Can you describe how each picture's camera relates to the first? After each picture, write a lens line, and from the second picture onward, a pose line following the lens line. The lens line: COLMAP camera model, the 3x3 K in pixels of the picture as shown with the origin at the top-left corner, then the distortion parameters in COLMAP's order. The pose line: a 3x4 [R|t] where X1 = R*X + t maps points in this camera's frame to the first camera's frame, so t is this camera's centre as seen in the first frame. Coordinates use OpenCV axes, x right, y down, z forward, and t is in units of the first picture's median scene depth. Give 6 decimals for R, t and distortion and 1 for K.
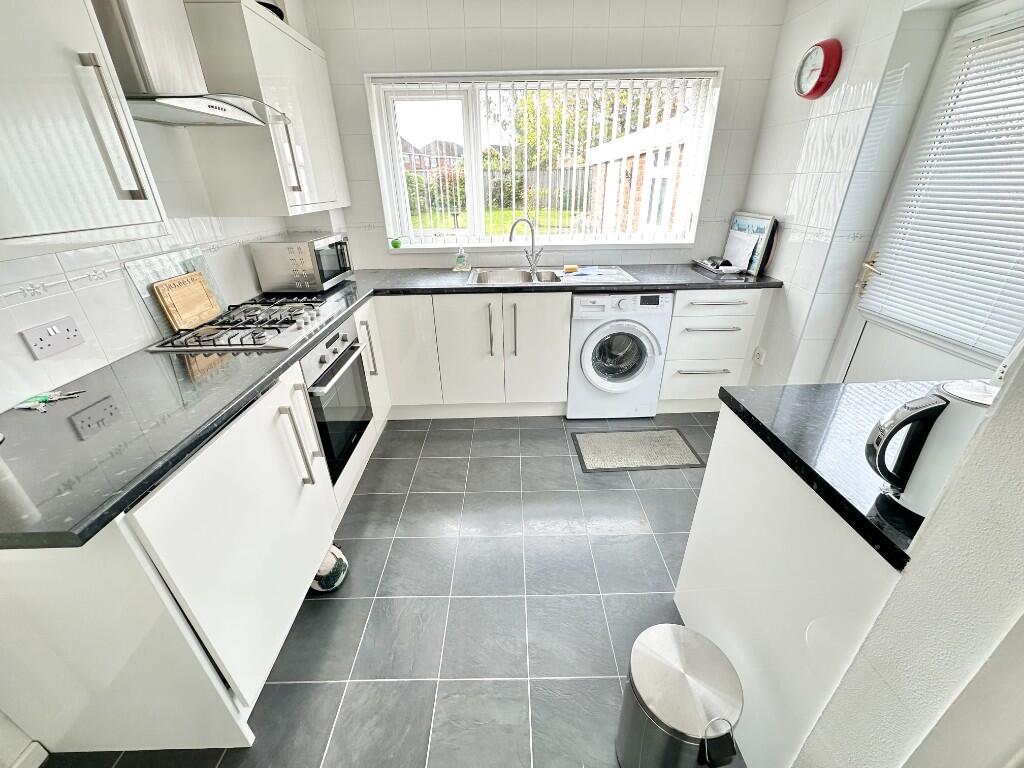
lens RADIAL K [[408.4, 0, 512.0], [0, 408.4, 384.0], [0, 0, 1]] dist [-0.000313, -0.000008]
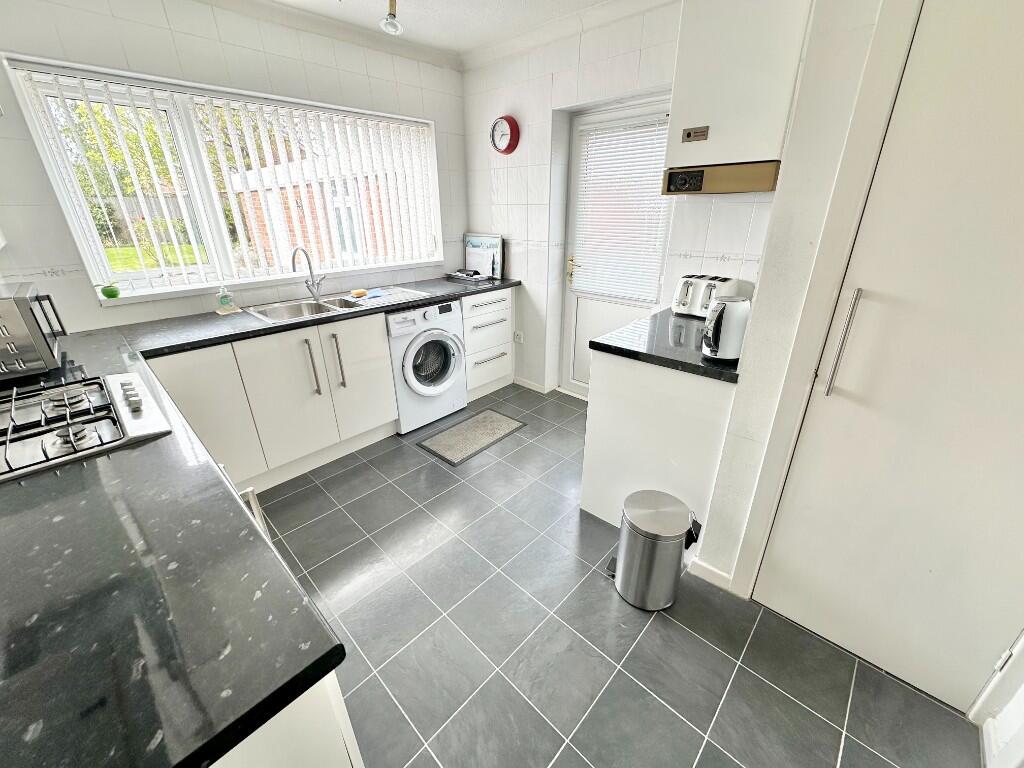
lens RADIAL K [[410.0, 0, 512.0], [0, 410.0, 384.0], [0, 0, 1]] dist [-0.000602, -0.000136]
pose [[0.697228, -0.274990, 0.662007, -0.359015], [0.315232, 0.947028, 0.061381, -0.012883], [-0.643818, 0.165889, 0.746980, 0.037529]]
